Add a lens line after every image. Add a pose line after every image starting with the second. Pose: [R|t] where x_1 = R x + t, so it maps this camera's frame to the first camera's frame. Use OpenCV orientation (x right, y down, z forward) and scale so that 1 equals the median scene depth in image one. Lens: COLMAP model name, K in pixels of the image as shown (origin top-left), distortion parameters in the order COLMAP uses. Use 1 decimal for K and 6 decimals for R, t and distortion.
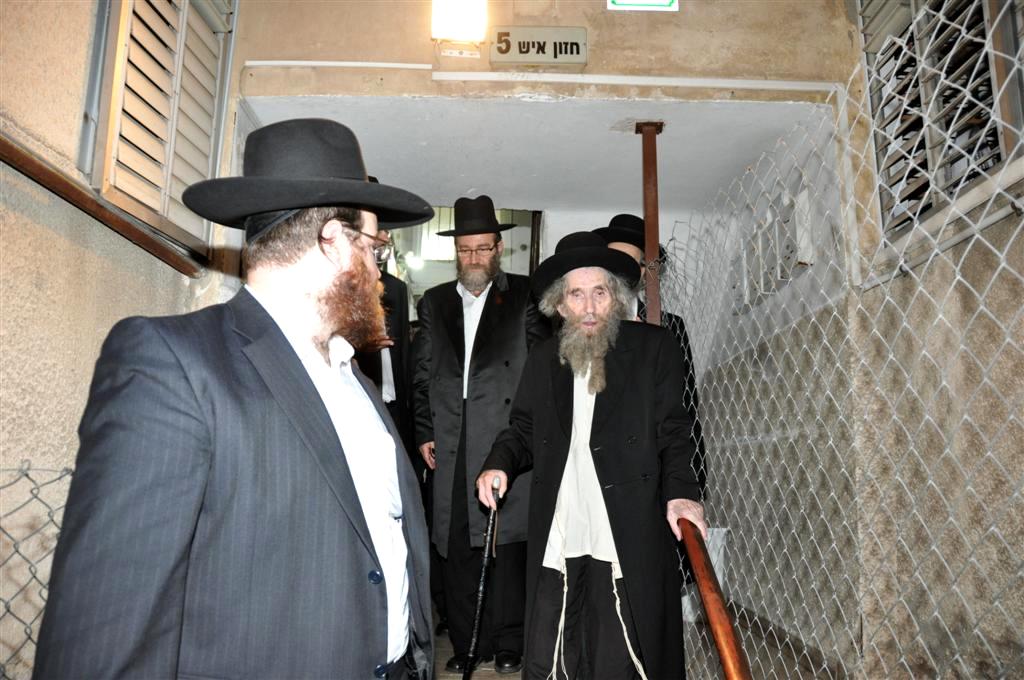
lens RADIAL K [[825.4, 0, 512.0], [0, 825.4, 340.0], [0, 0, 1]] dist [-0.138992, 0.003157]
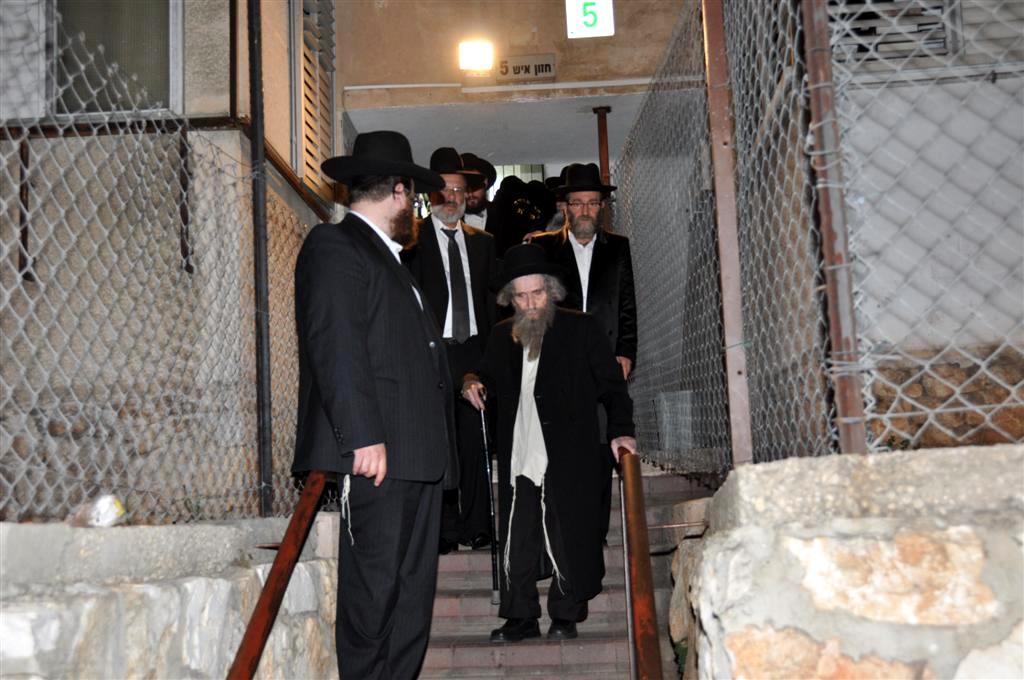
lens RADIAL K [[1168.2, 0, 512.0], [0, 1168.2, 340.0], [0, 0, 1]] dist [0.010000, 0.037408]
pose [[0.997203, -0.060897, -0.043331, 0.072959], [0.061845, 0.997867, 0.020873, 0.129469], [0.041967, -0.023494, 0.998843, -1.339686]]
